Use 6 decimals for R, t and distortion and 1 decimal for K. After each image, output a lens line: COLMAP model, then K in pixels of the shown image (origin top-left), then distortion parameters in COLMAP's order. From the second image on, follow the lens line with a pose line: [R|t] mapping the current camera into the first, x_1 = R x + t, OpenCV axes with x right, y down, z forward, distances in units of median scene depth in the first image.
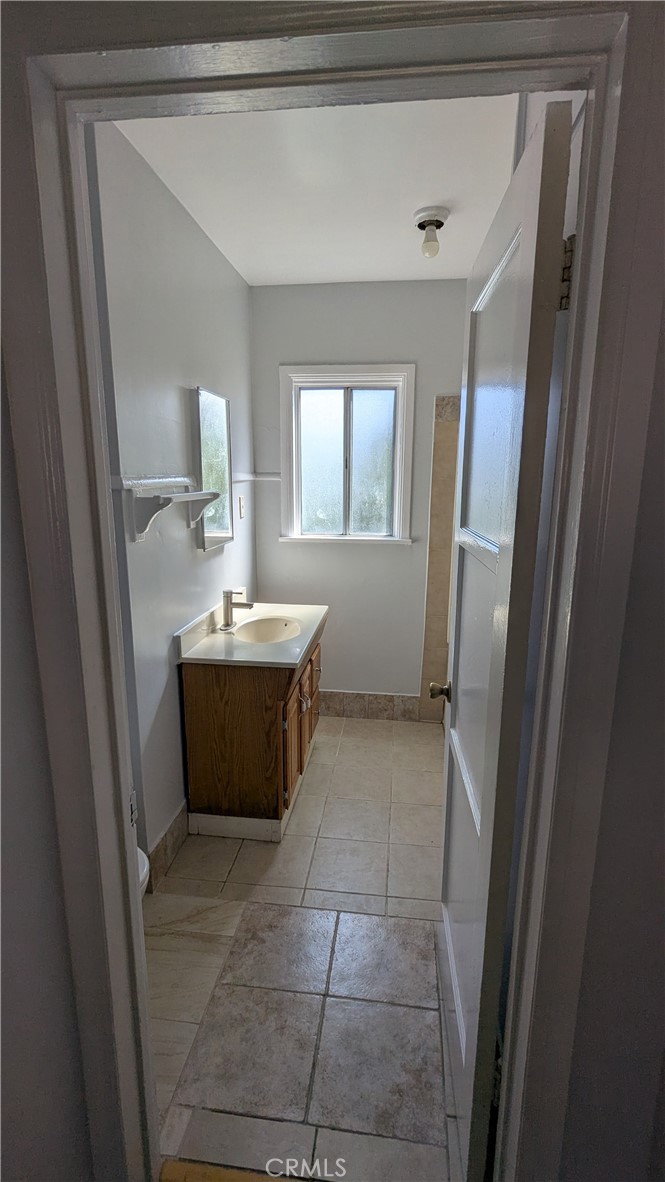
lens RADIAL K [[559.8, 0, 331.4], [0, 559.8, 587.3], [0, 0, 1]] dist [-0.006388, 0.005444]
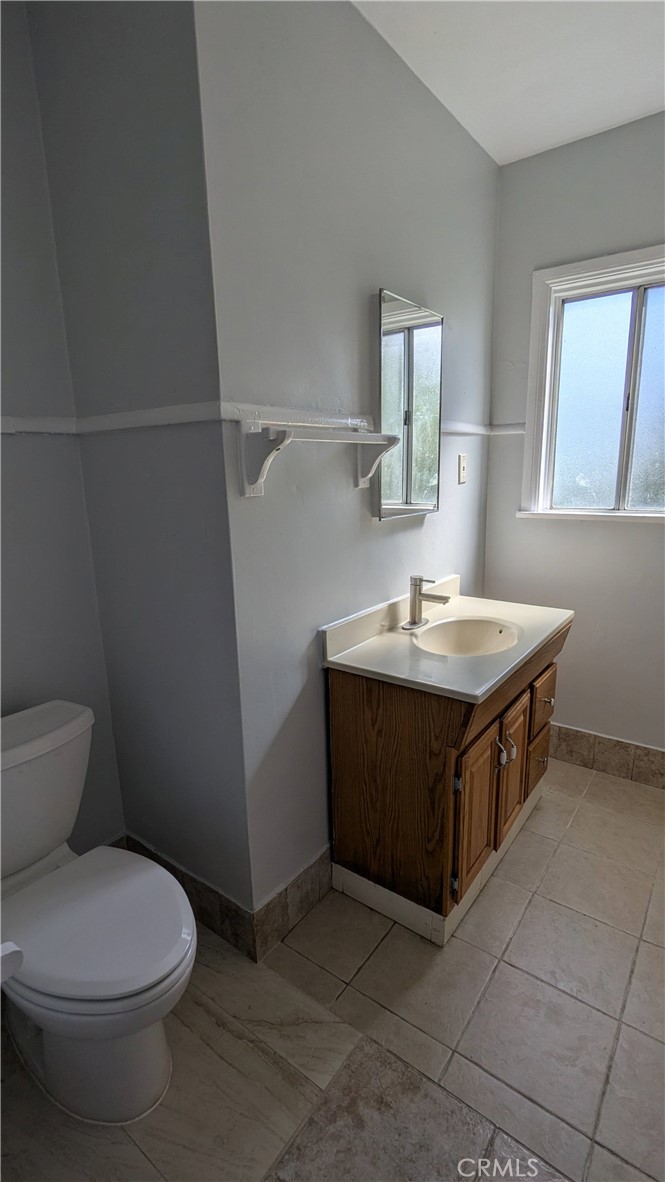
lens RADIAL K [[559.8, 0, 330.6], [0, 559.8, 589.5], [0, 0, 1]] dist [-0.006388, 0.005444]
pose [[0.872129, 0.082983, -0.482187, 0.083650], [-0.072194, 0.996551, 0.040926, 0.001015], [0.483920, -0.000881, 0.875112, 0.340311]]
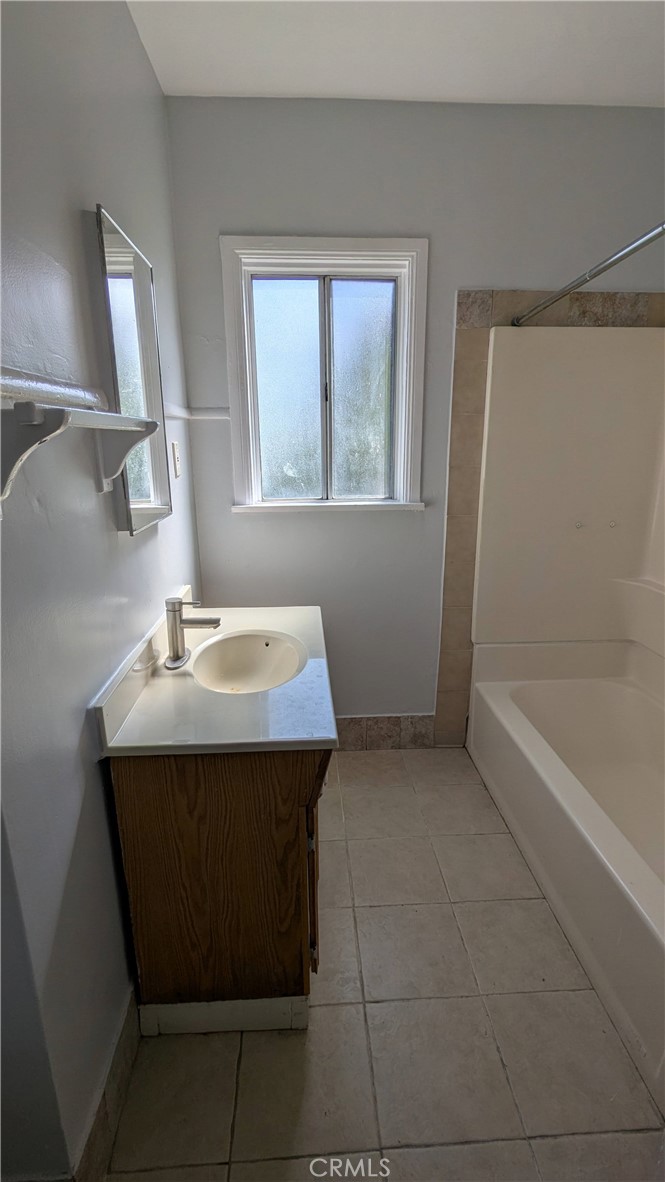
lens RADIAL K [[559.8, 0, 332.9], [0, 559.8, 591.4], [0, 0, 1]] dist [-0.006388, 0.005444]
pose [[0.983484, -0.060931, 0.170433, -0.138376], [0.049887, 0.996413, 0.068350, -0.039491], [-0.173986, -0.058719, 0.982996, 0.453426]]
